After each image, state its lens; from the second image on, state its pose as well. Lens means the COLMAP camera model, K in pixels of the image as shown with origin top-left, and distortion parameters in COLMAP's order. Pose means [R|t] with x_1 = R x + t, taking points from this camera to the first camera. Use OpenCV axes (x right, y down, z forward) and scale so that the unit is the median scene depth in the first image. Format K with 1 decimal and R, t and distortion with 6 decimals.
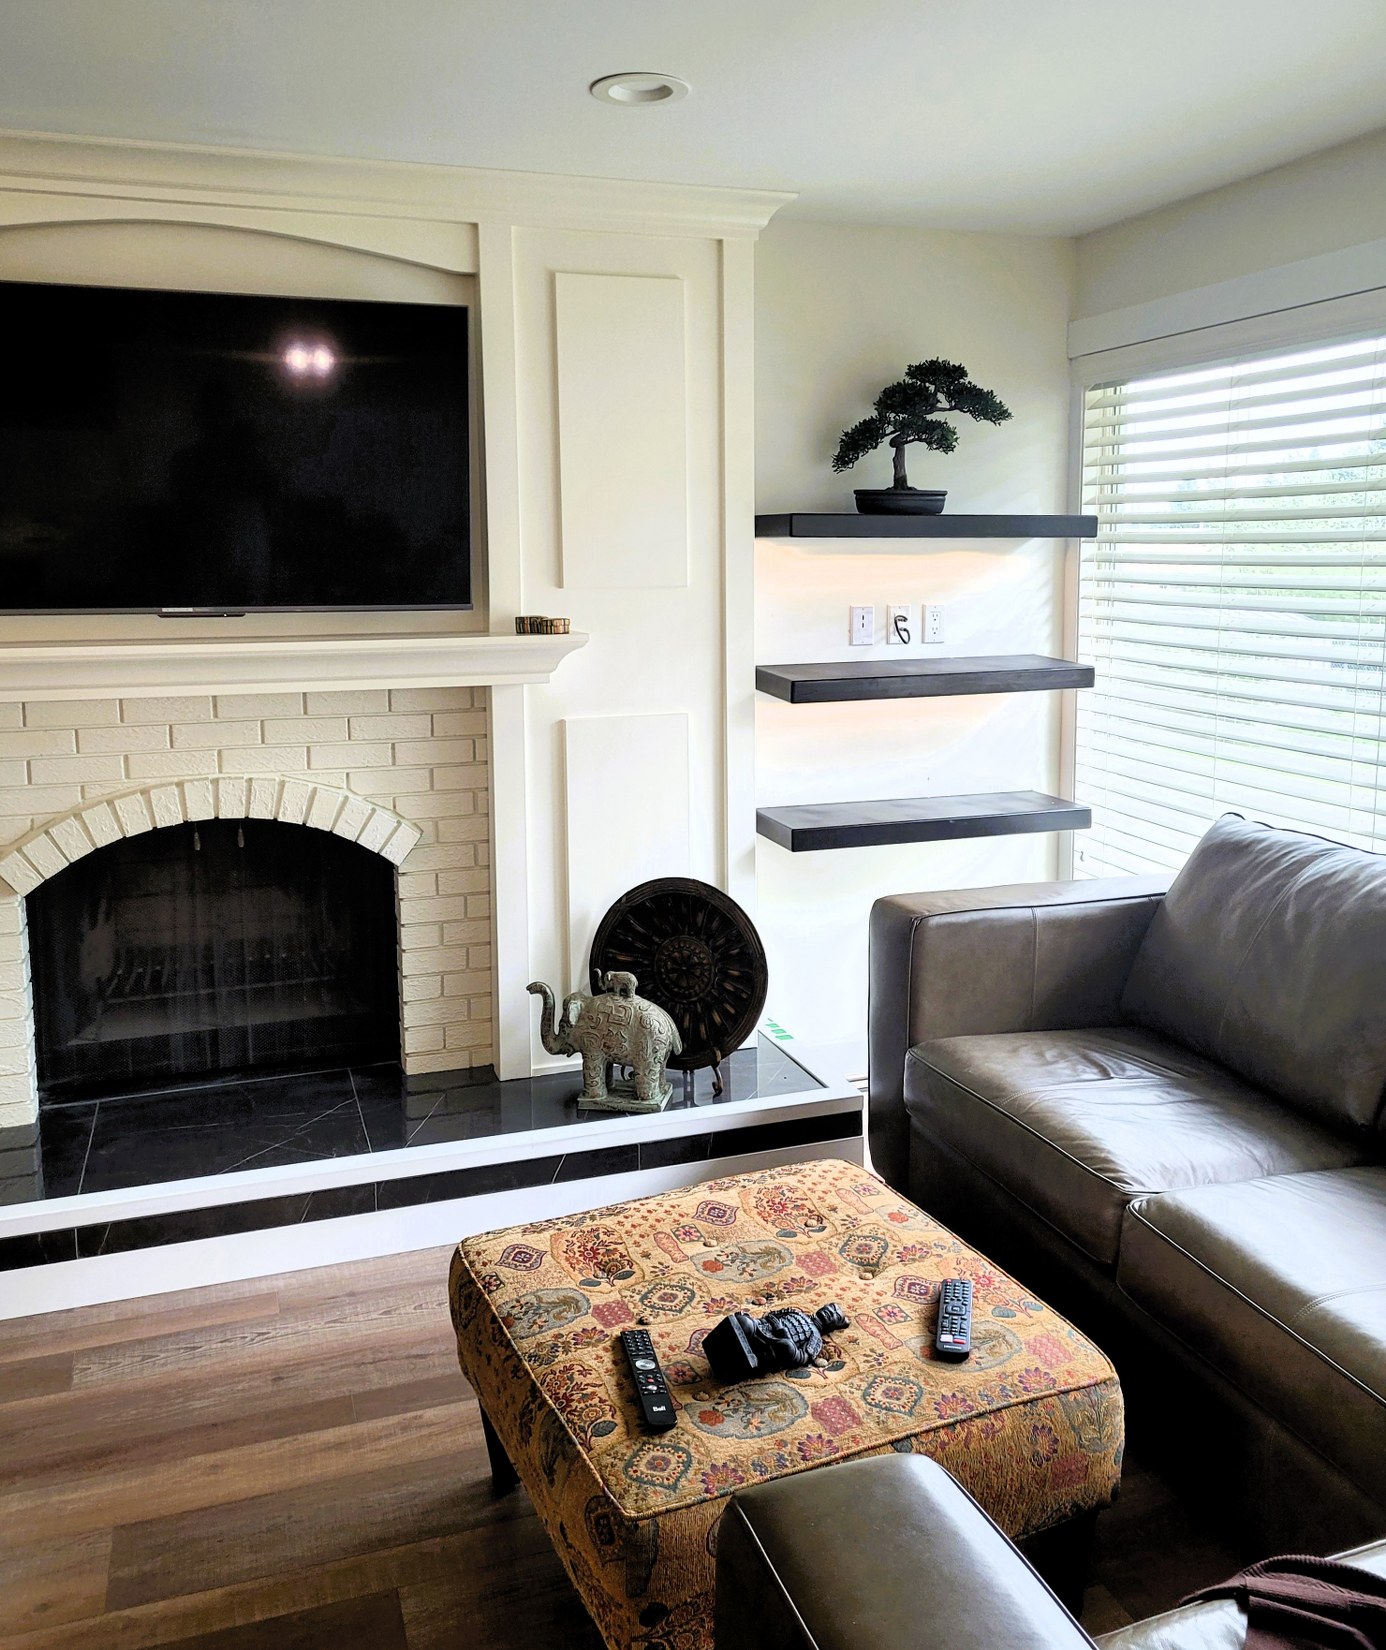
lens RADIAL K [[1407.7, 0, 695.3], [0, 1407.7, 716.9], [0, 0, 1]] dist [0.058313, -0.028176]
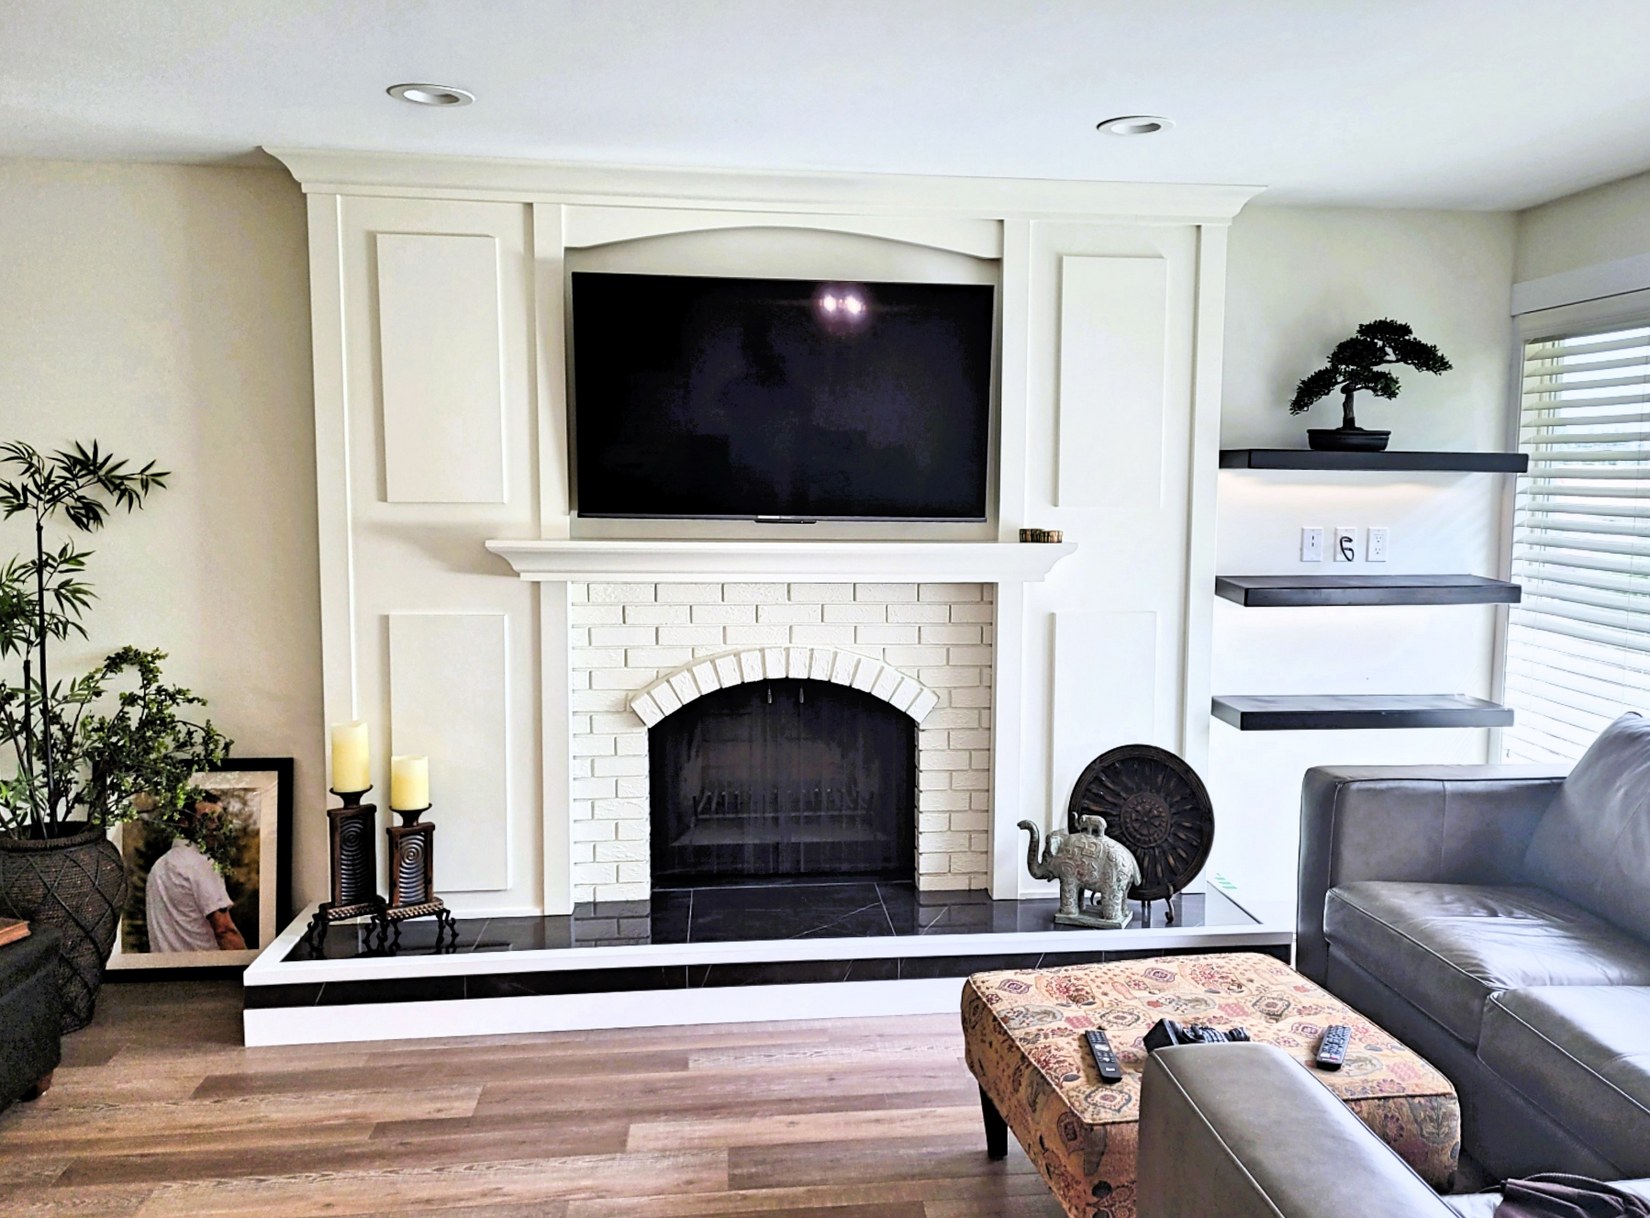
lens RADIAL K [[1248.8, 0, 929.0], [0, 1248.8, 608.8], [0, 0, 1]] dist [0.051489, -0.027384]
pose [[0.981225, 0.036486, -0.189386, 0.007132], [-0.038984, 0.999195, -0.009478, 0.014441], [0.188887, 0.016683, 0.981857, -0.112325]]
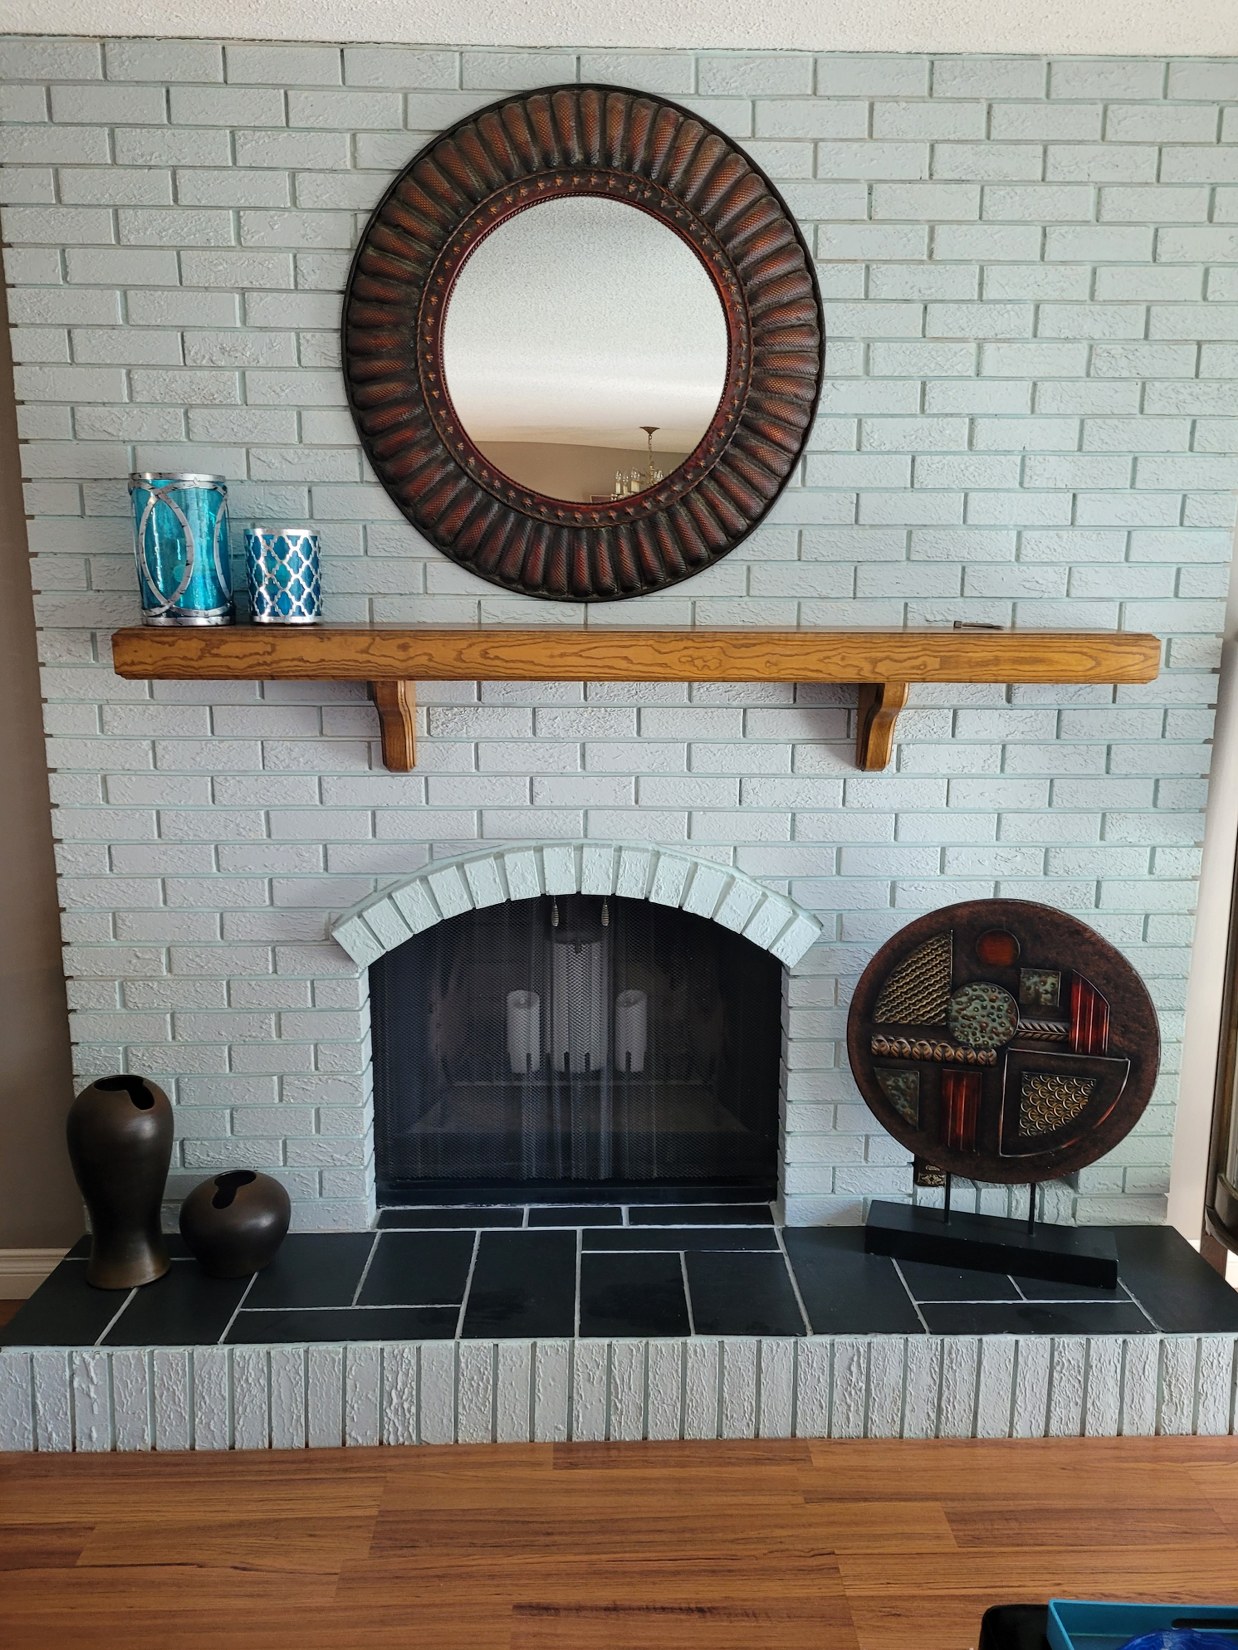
lens RADIAL K [[1248.8, 0, 616.7], [0, 1248.8, 821.0], [0, 0, 1]] dist [0.051489, -0.027384]
pose [[0.953525, 0.053443, -0.296536, -0.108974], [-0.047557, 0.998503, 0.027035, 0.009836], [0.297536, -0.011676, 0.954639, 0.329602]]
